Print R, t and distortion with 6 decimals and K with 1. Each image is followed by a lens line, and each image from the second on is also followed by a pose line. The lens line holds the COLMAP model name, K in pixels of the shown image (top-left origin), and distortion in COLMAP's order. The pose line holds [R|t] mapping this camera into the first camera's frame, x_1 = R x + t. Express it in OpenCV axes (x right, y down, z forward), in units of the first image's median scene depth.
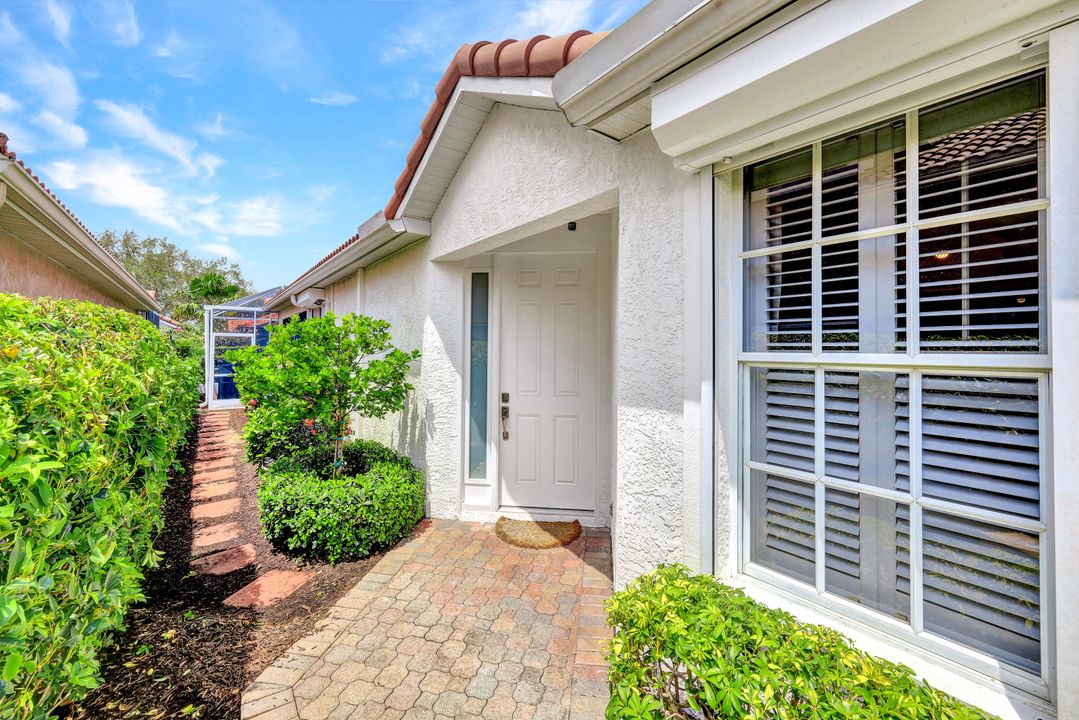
lens RADIAL K [[438.4, 0, 539.5], [0, 438.4, 360.0], [0, 0, 1]] dist [-0.000023, -0.007539]
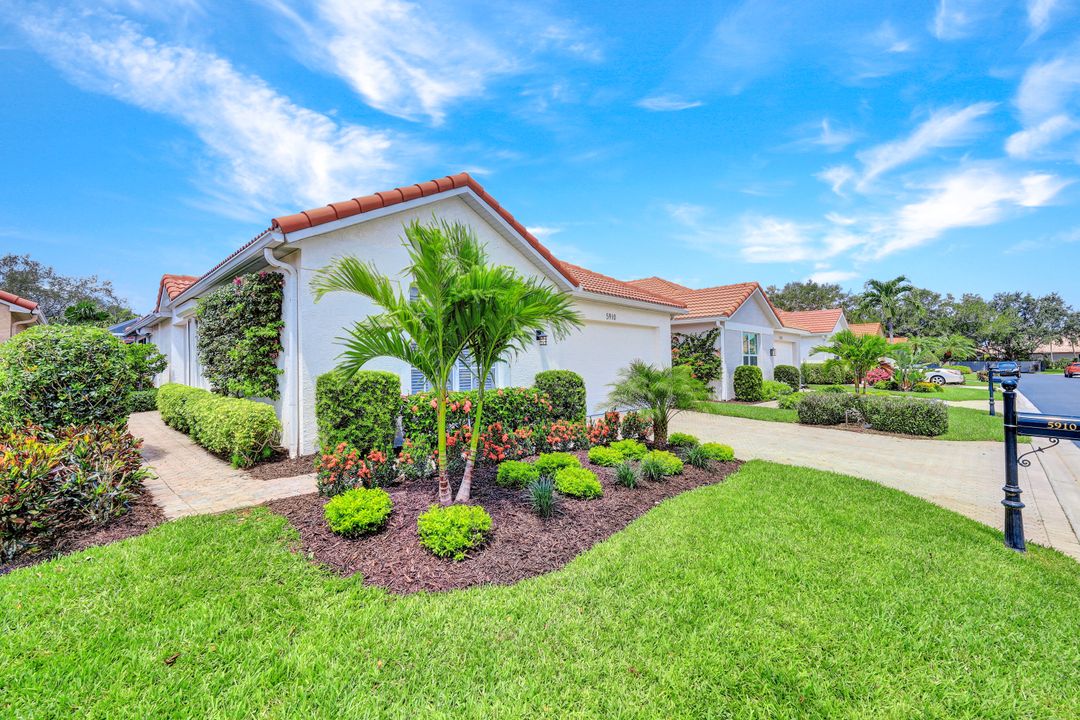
lens RADIAL K [[438.9, 0, 540.0], [0, 438.9, 360.0], [0, 0, 1]] dist [-0.000023, -0.007539]
pose [[0.984941, -0.027788, 0.170642, 0.237959], [0.031112, 0.999374, -0.016836, 0.020504], [-0.170068, 0.021892, 0.985189, -0.332347]]
